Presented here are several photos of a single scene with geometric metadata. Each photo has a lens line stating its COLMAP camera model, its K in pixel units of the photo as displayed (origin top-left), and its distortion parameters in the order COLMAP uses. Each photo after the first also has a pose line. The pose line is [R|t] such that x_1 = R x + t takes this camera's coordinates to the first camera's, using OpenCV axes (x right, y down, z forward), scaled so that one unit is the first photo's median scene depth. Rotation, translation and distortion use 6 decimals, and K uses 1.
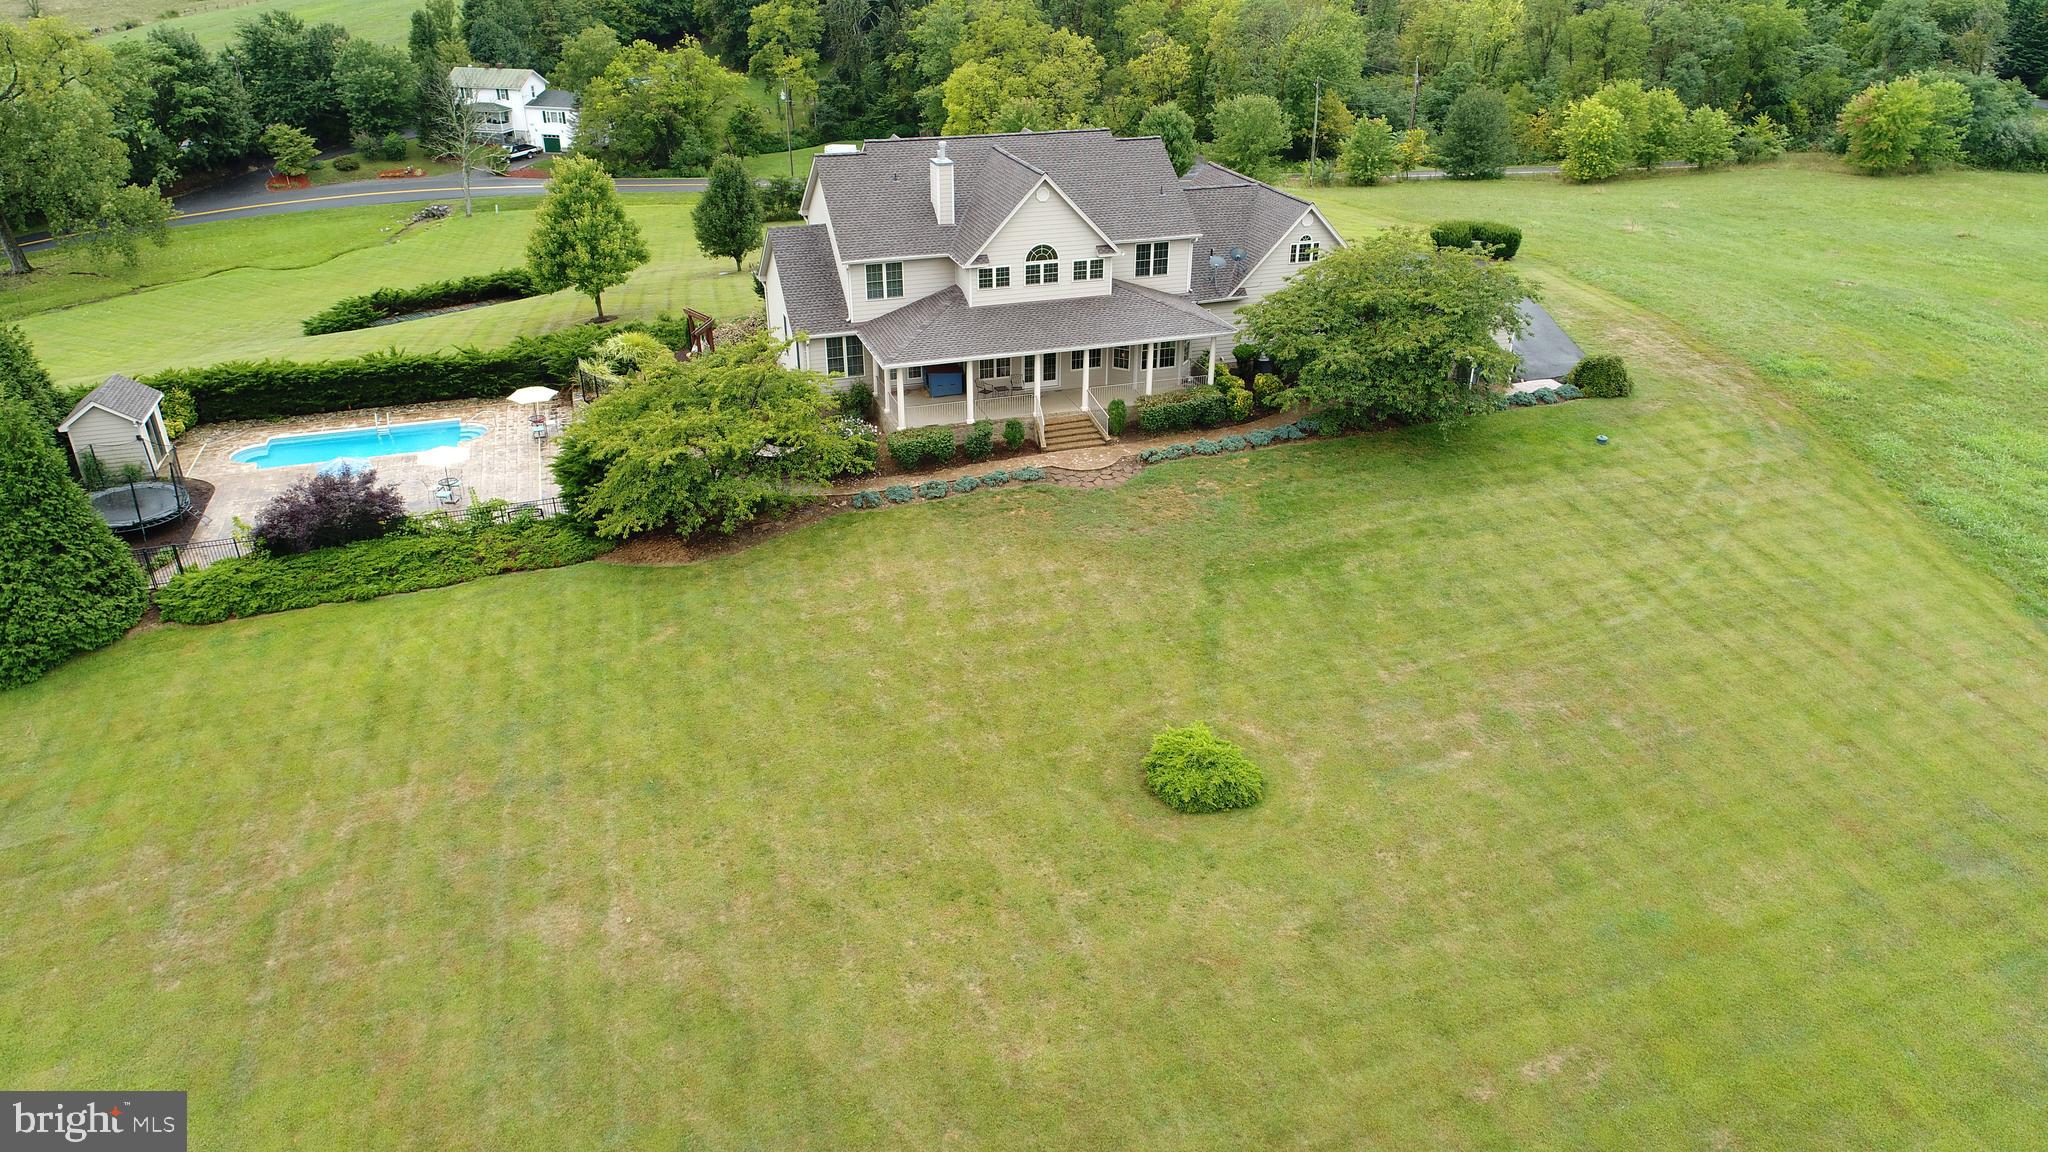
lens RADIAL K [[1370.5, 0, 1036.4], [0, 1370.5, 575.4], [0, 0, 1]] dist [-0.005305, 0.002210]
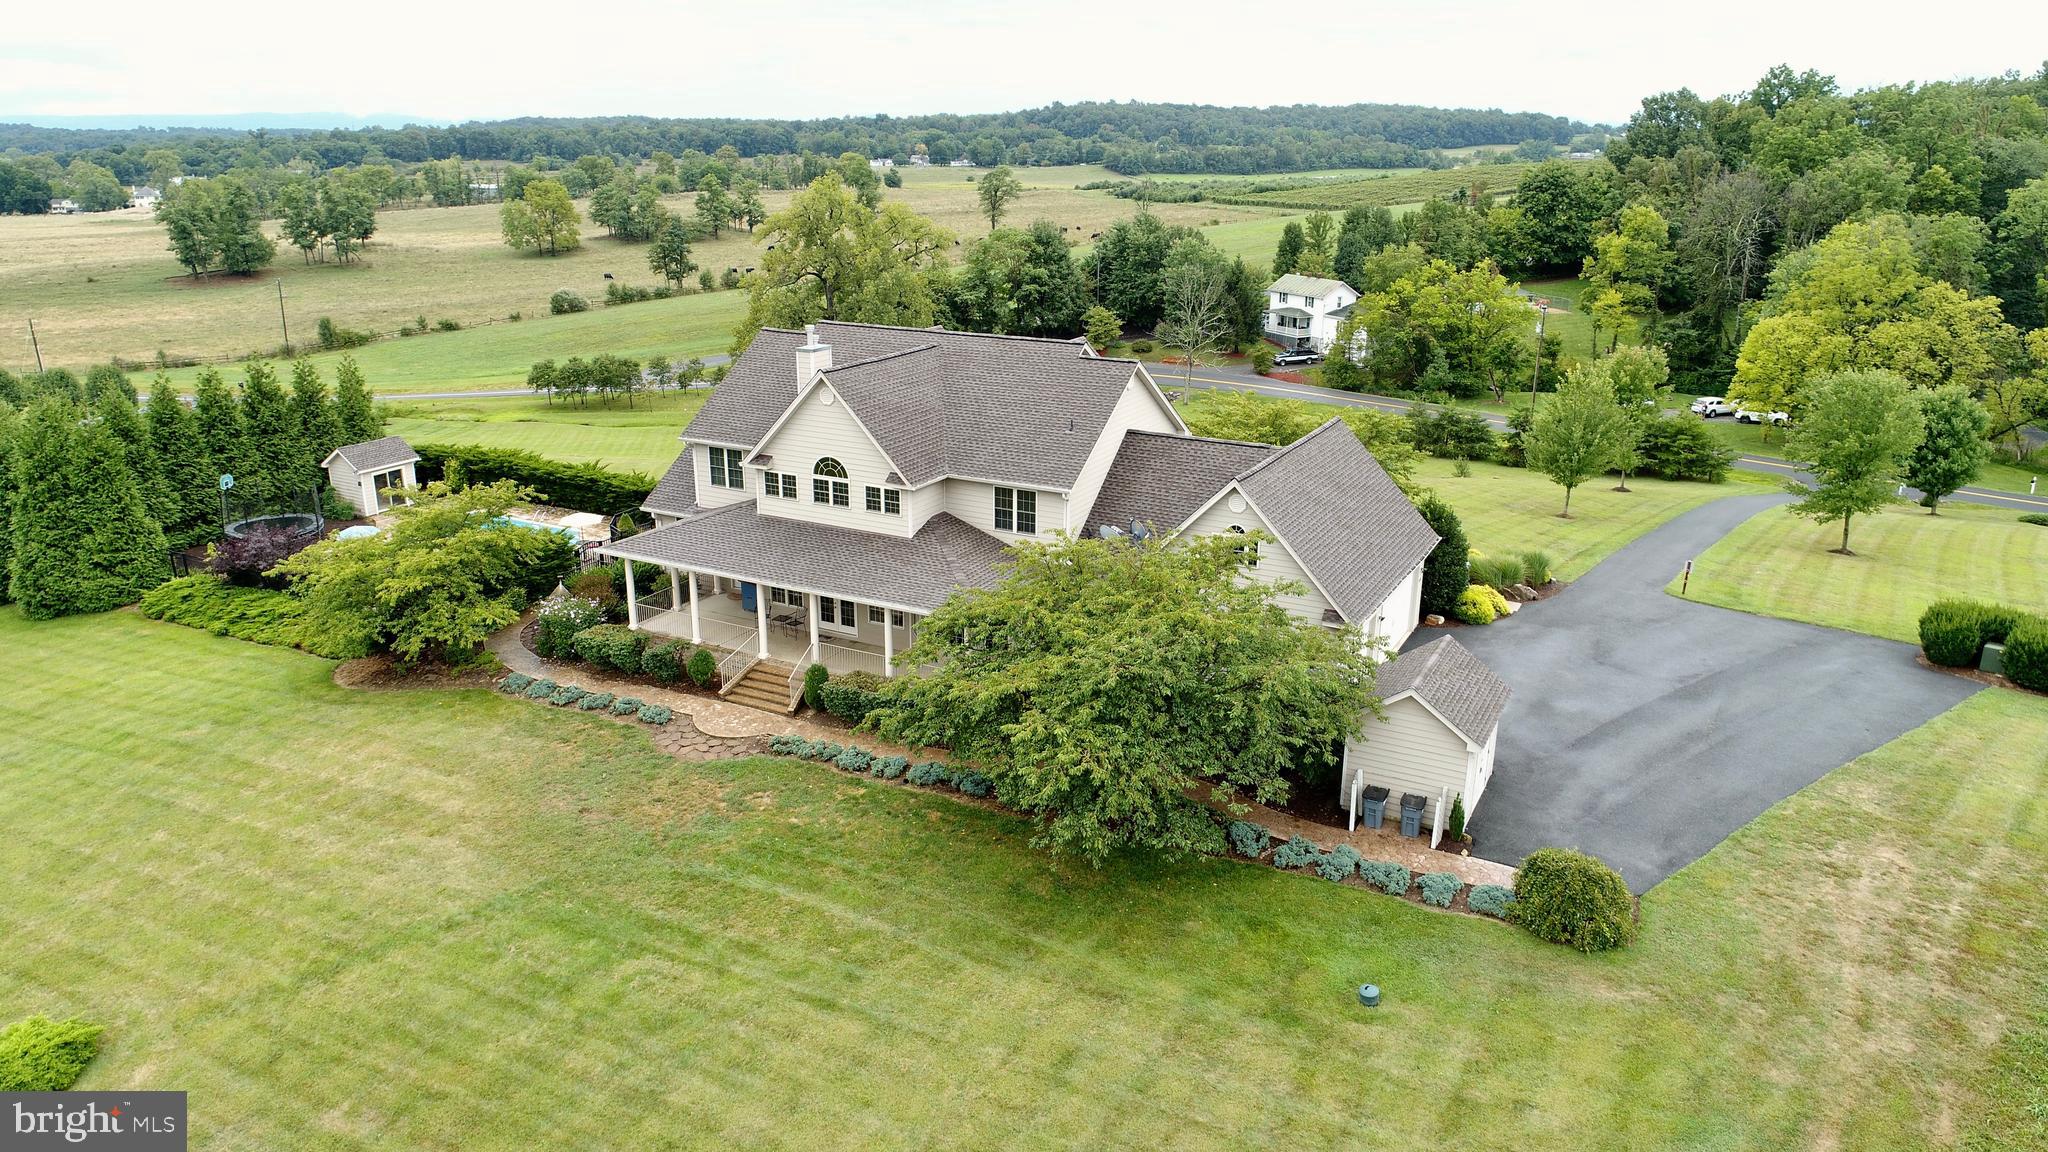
lens RADIAL K [[1370.5, 0, 1024.1], [0, 1370.5, 577.4], [0, 0, 1]] dist [-0.005305, 0.002210]
pose [[0.678532, 0.223790, -0.699652, 0.672940], [-0.330595, 0.943586, -0.018801, -0.201090], [0.655974, 0.244058, 0.714237, 0.526996]]
